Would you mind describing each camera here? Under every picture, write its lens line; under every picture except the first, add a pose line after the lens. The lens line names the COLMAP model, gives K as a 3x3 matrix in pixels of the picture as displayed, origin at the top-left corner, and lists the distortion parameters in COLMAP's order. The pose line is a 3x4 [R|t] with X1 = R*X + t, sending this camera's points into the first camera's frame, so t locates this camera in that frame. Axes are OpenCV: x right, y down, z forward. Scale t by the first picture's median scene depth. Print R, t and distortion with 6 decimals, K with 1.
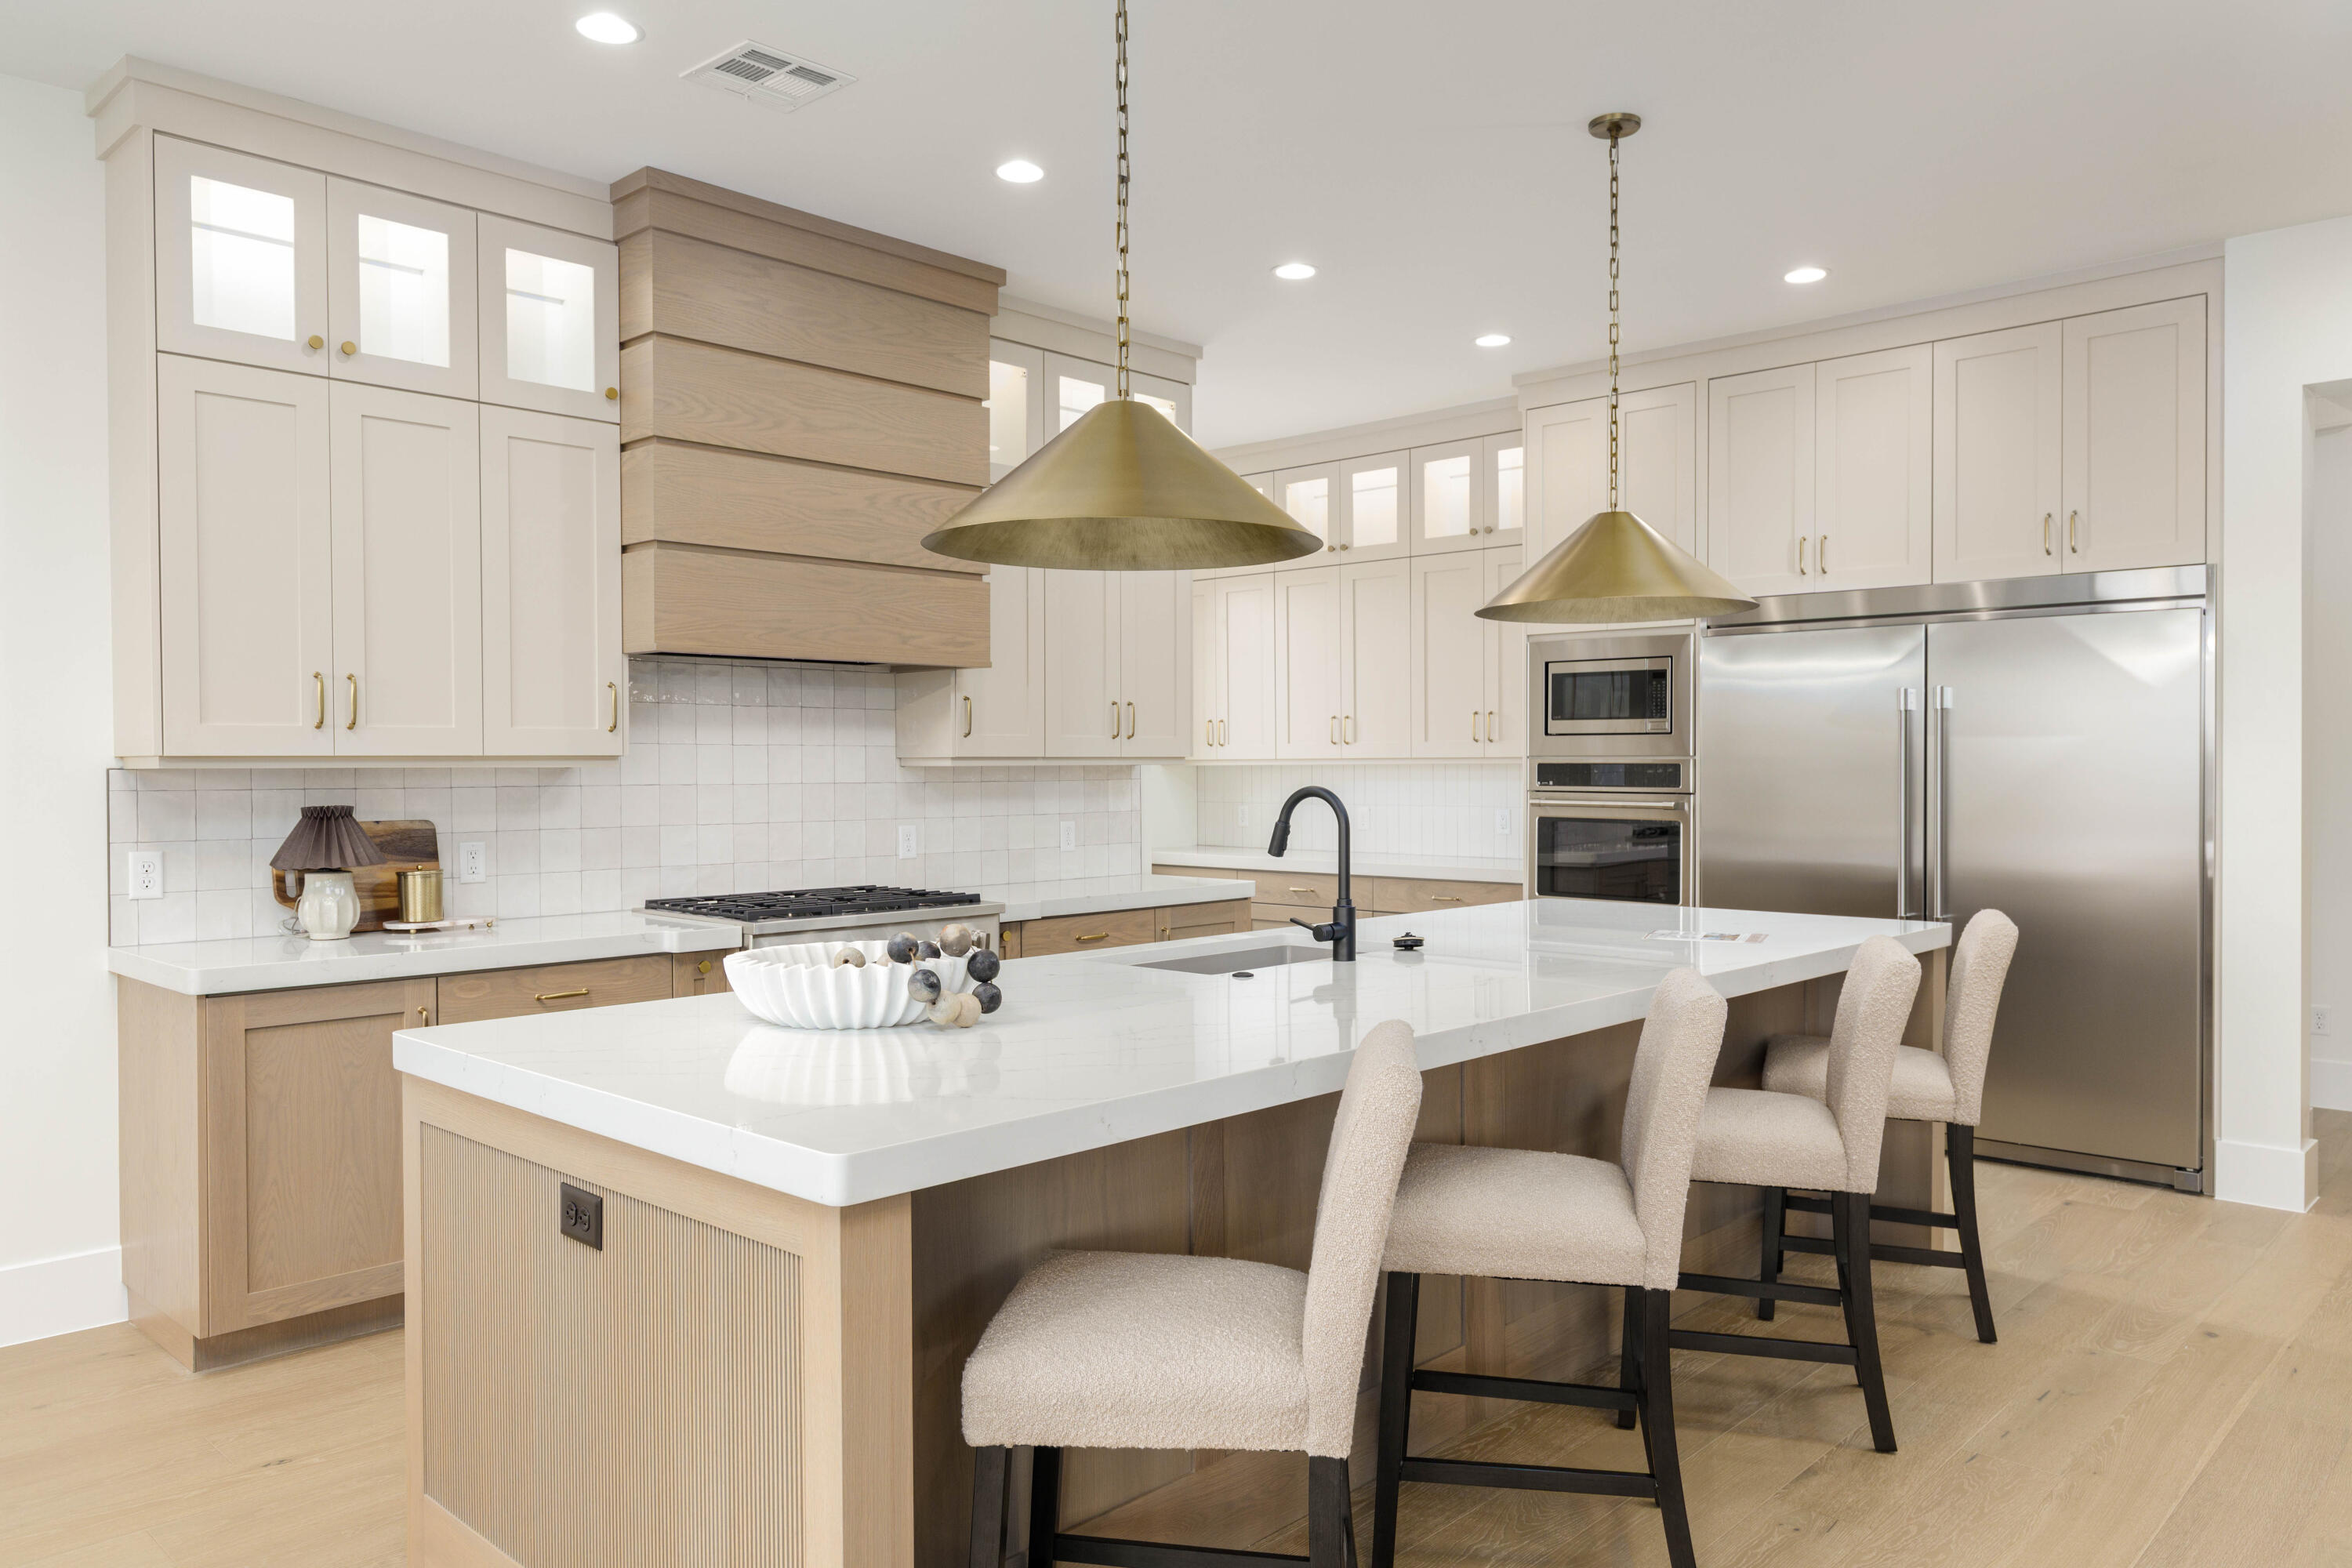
lens RADIAL K [[1631.3, 0, 1182.0], [0, 1631.3, 790.6], [0, 0, 1]] dist [-0.004919, -0.005675]
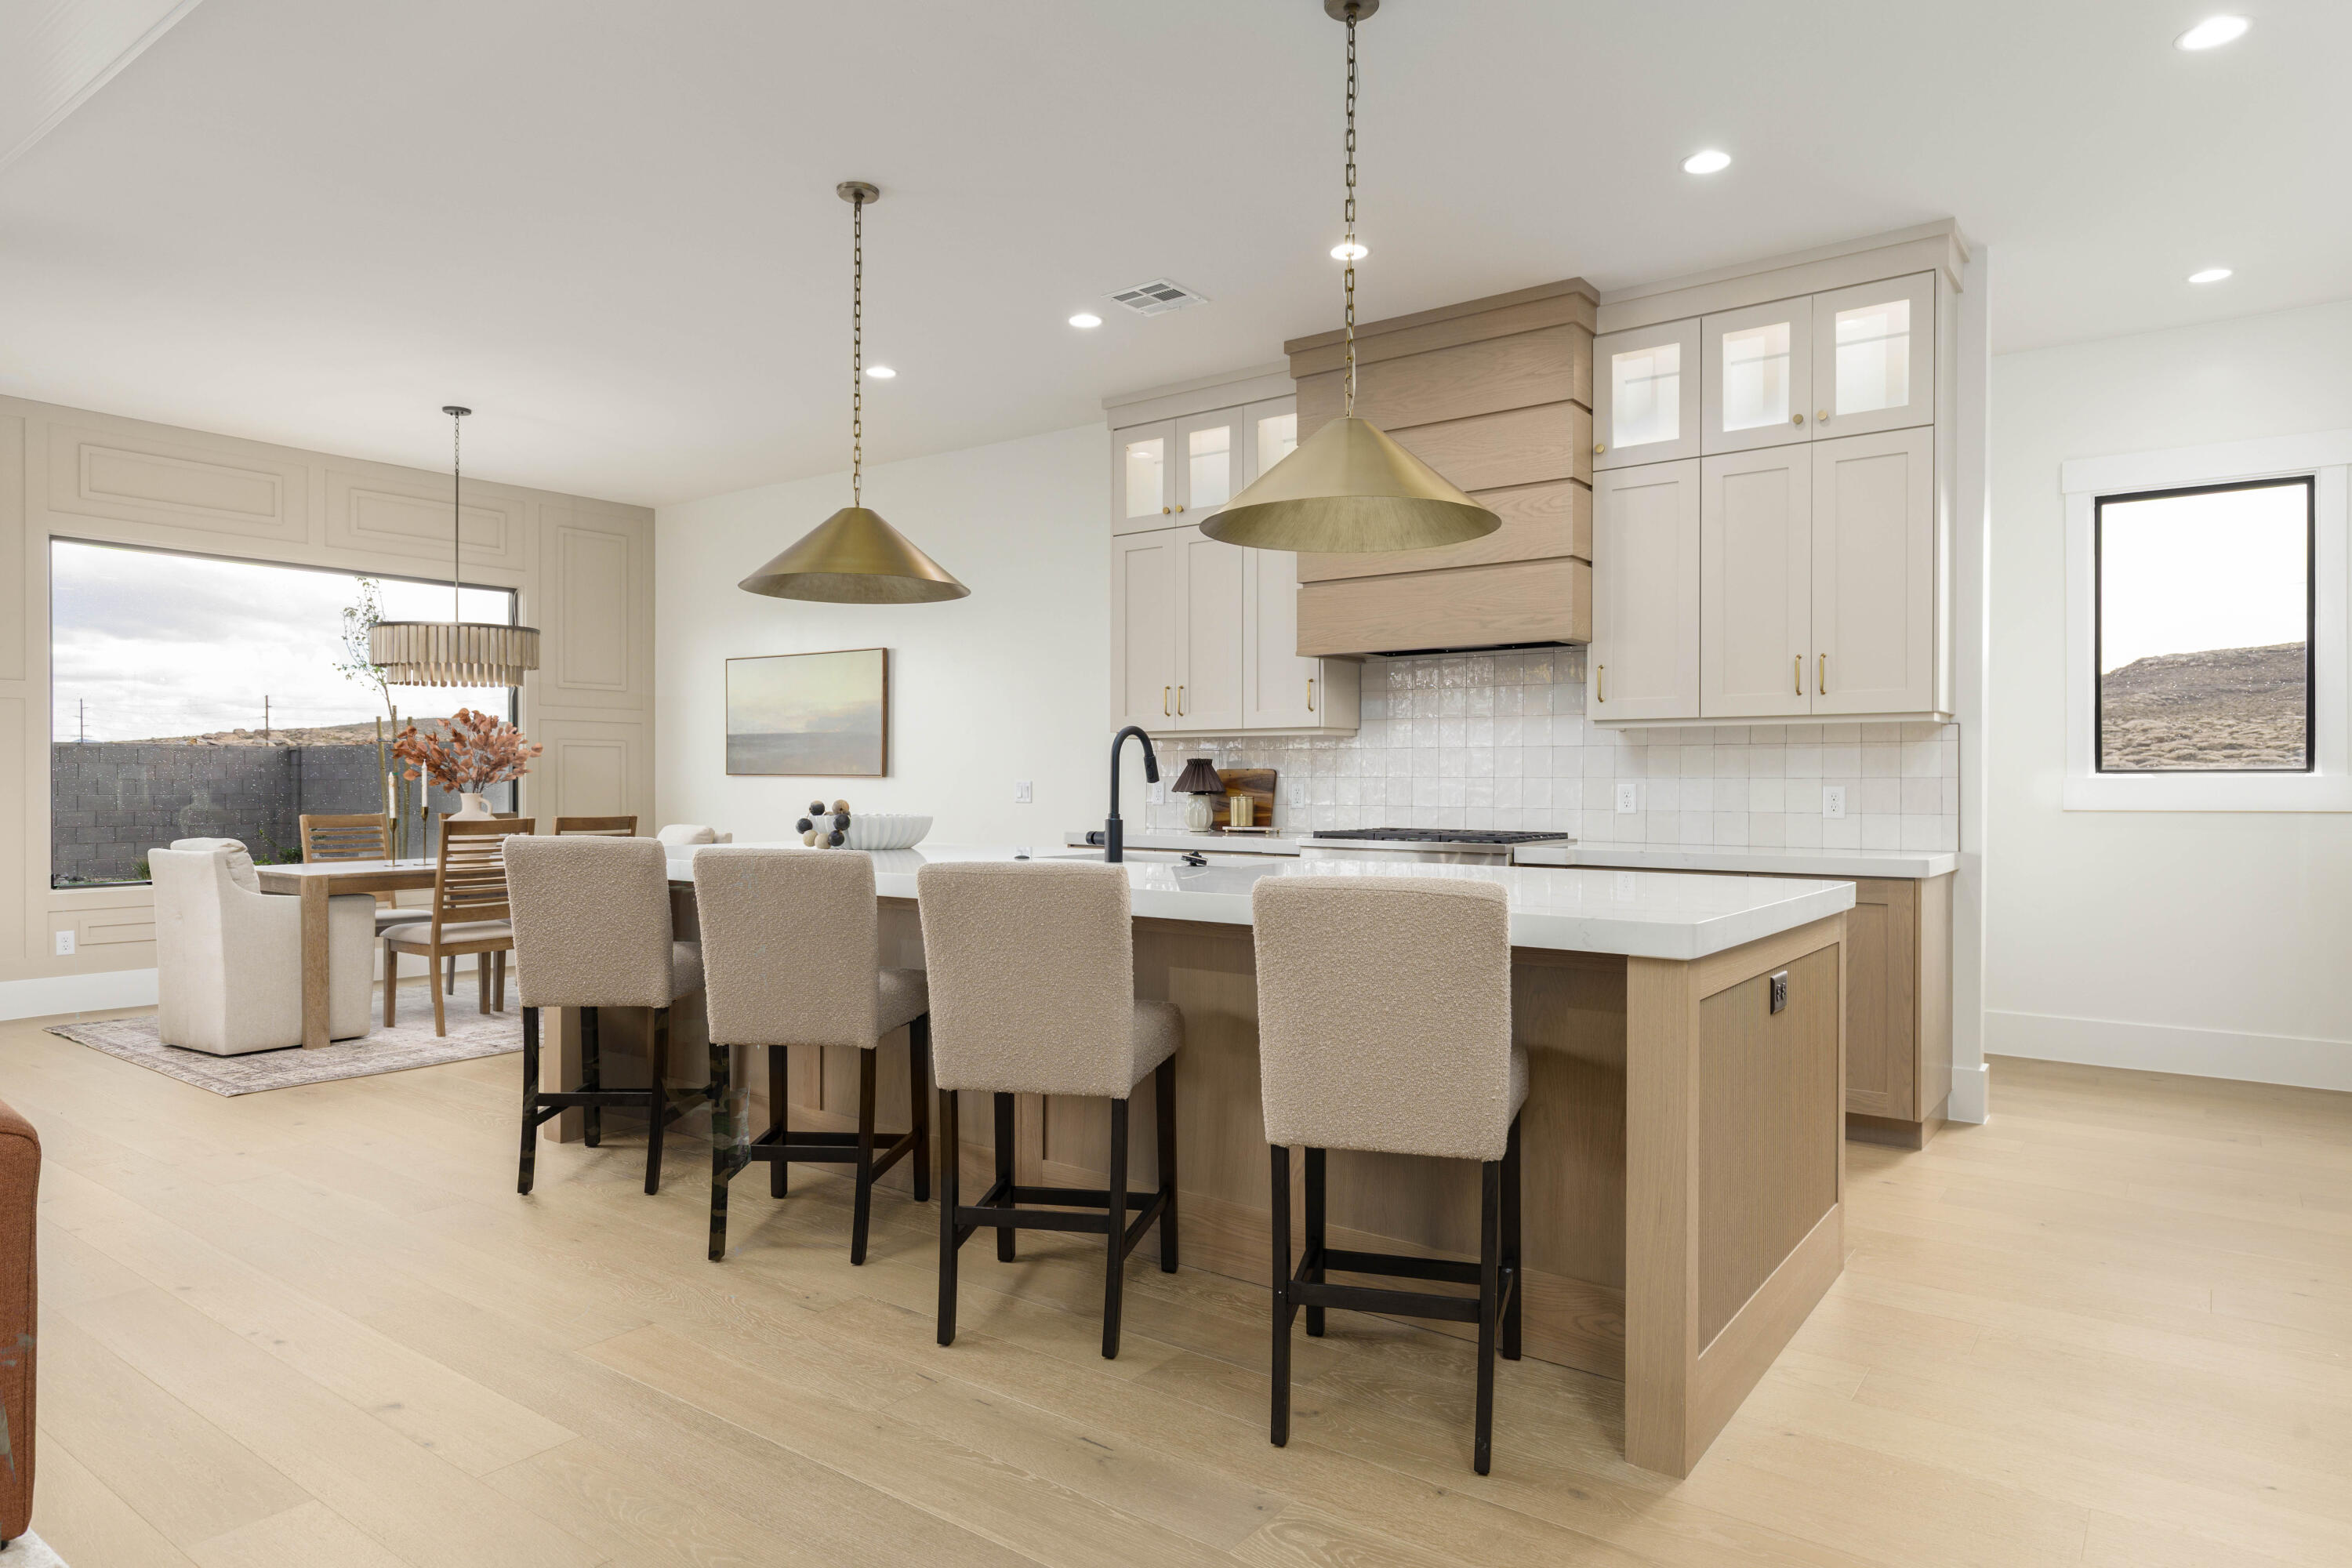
lens RADIAL K [[1392.6, 0, 1176.7], [0, 1392.6, 795.3], [0, 0, 1]] dist [0.004209, -0.001426]
pose [[0.112652, 0.014098, -0.993534, 0.803276], [-0.017661, 0.999770, 0.012184, 0.024886], [0.993477, 0.016174, 0.112875, 0.627249]]
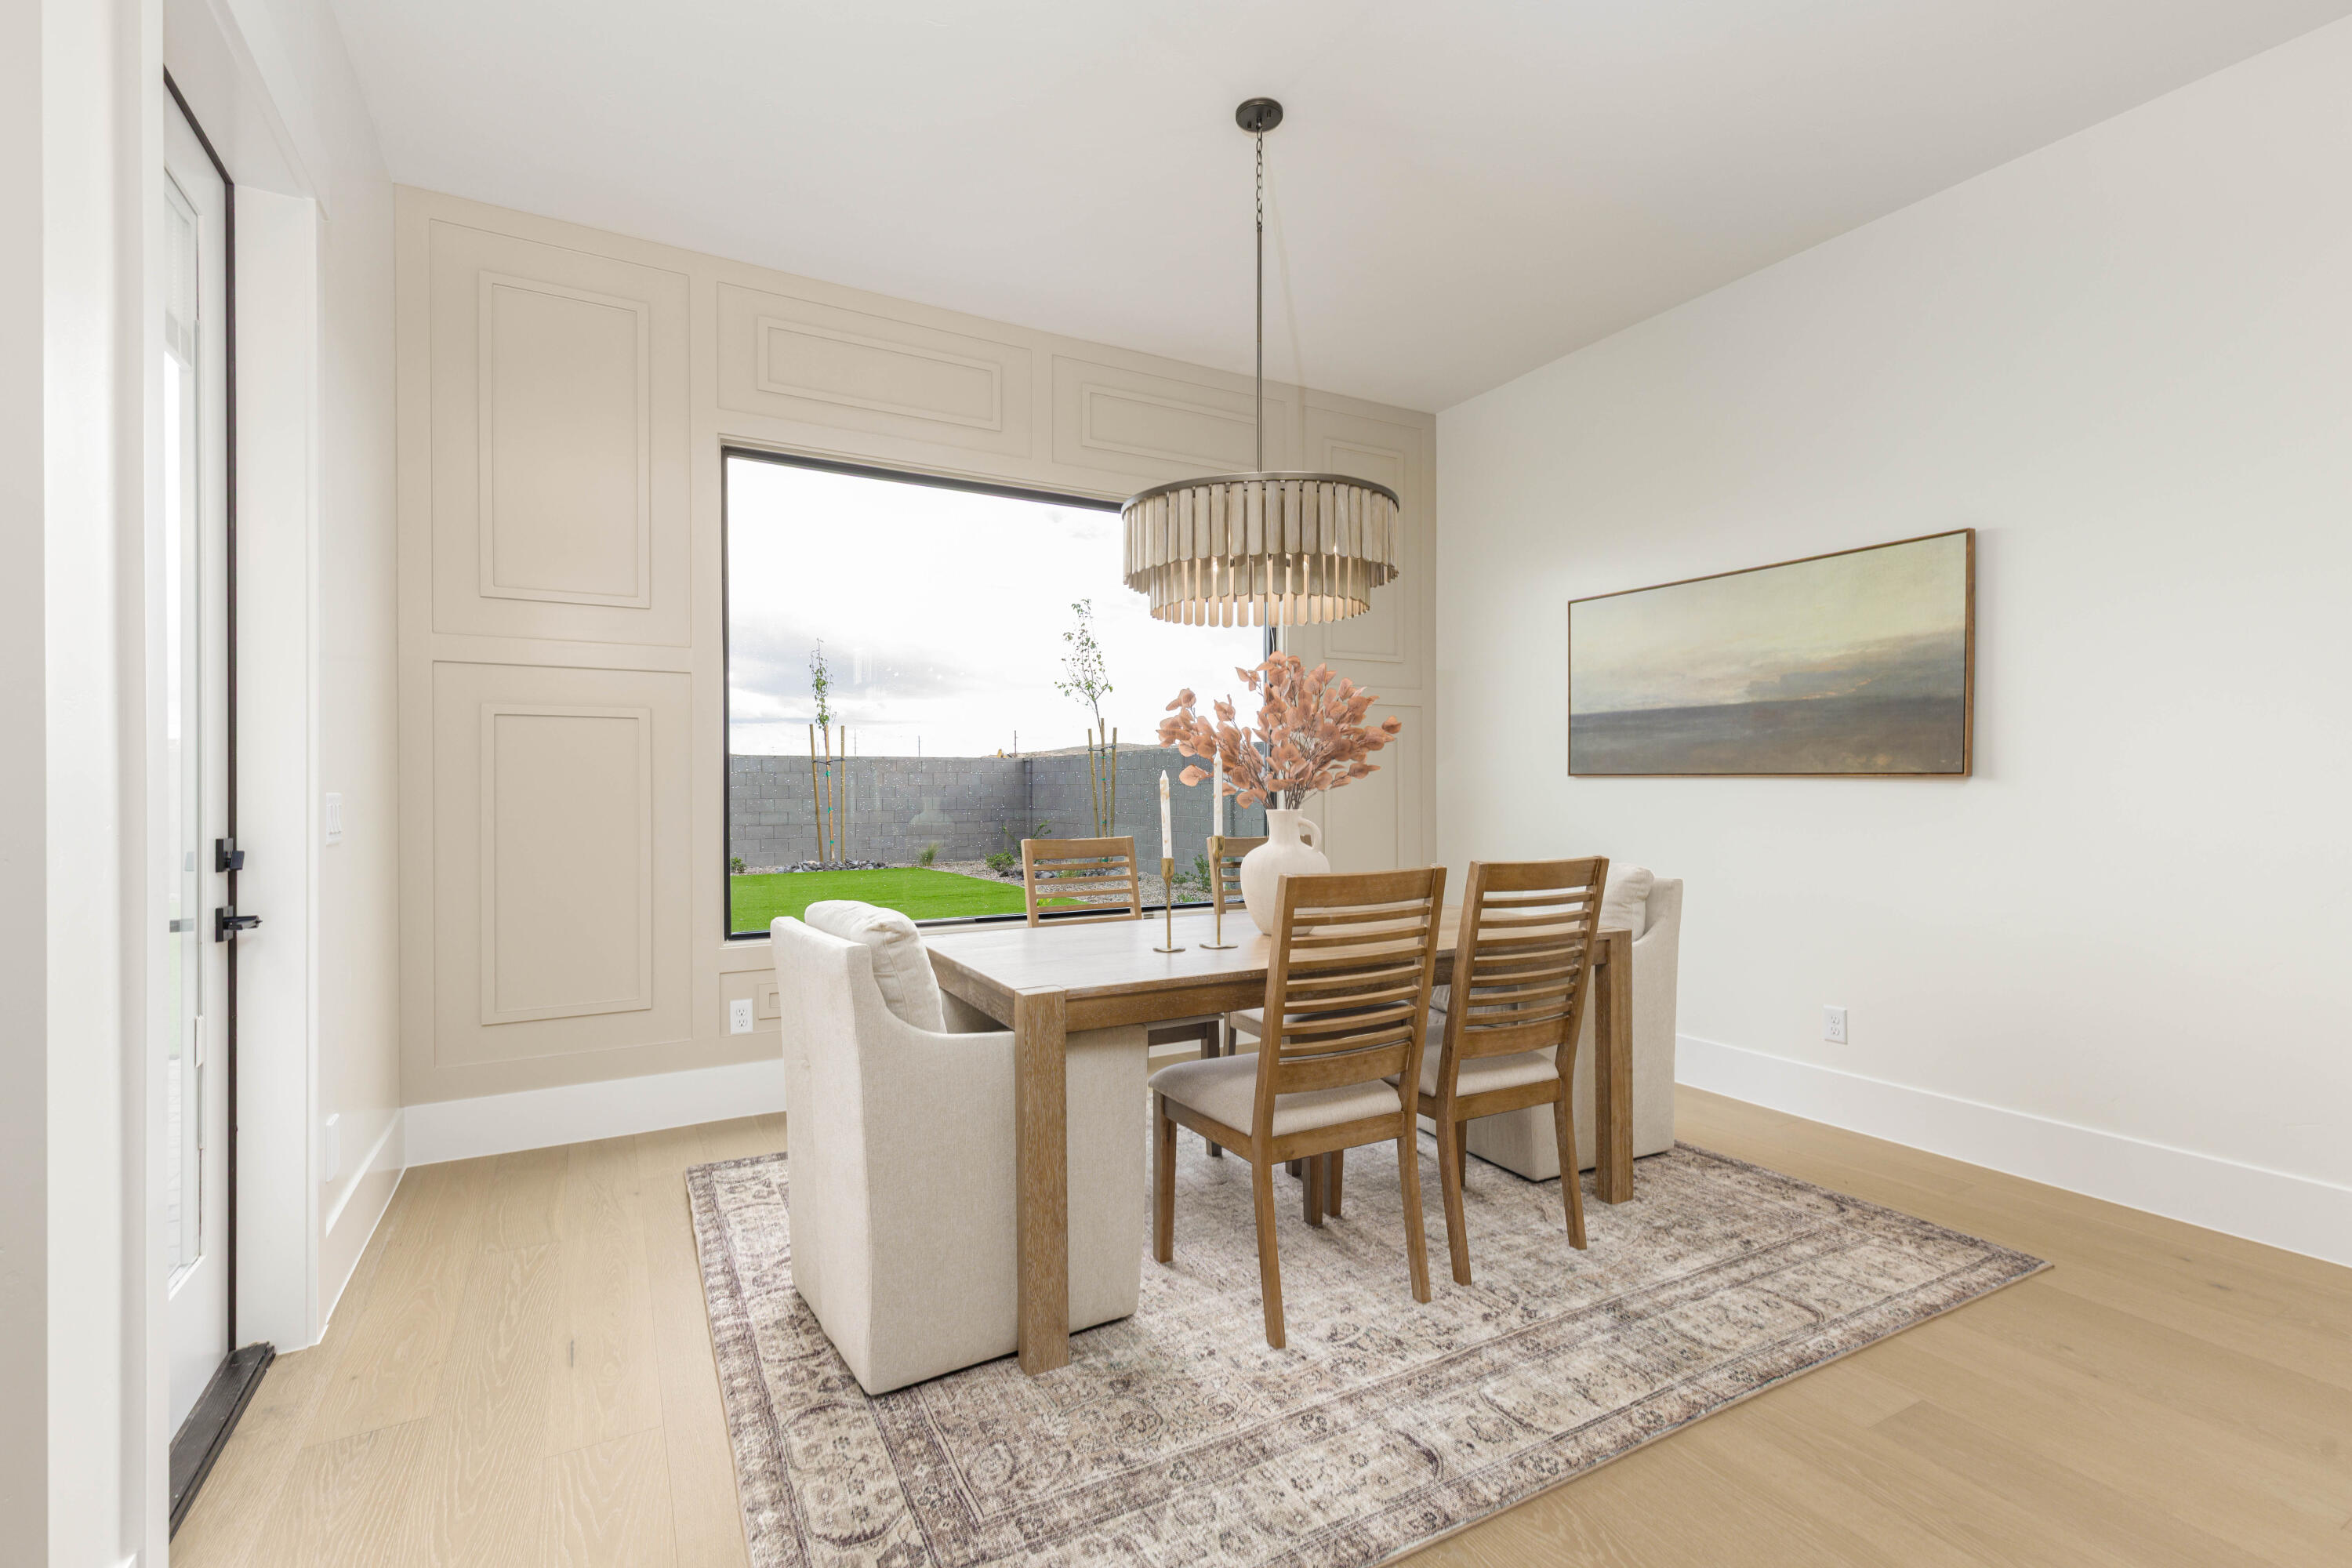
lens RADIAL K [[1054.9, 0, 1175.0], [0, 1054.9, 782.3], [0, 0, 1]] dist [-0.003705, 0.000305]
pose [[-0.309402, 0.002195, -0.950929, -0.019472], [-0.009504, 0.999940, 0.005401, 0.034005], [0.950884, 0.010709, -0.309363, 0.240114]]
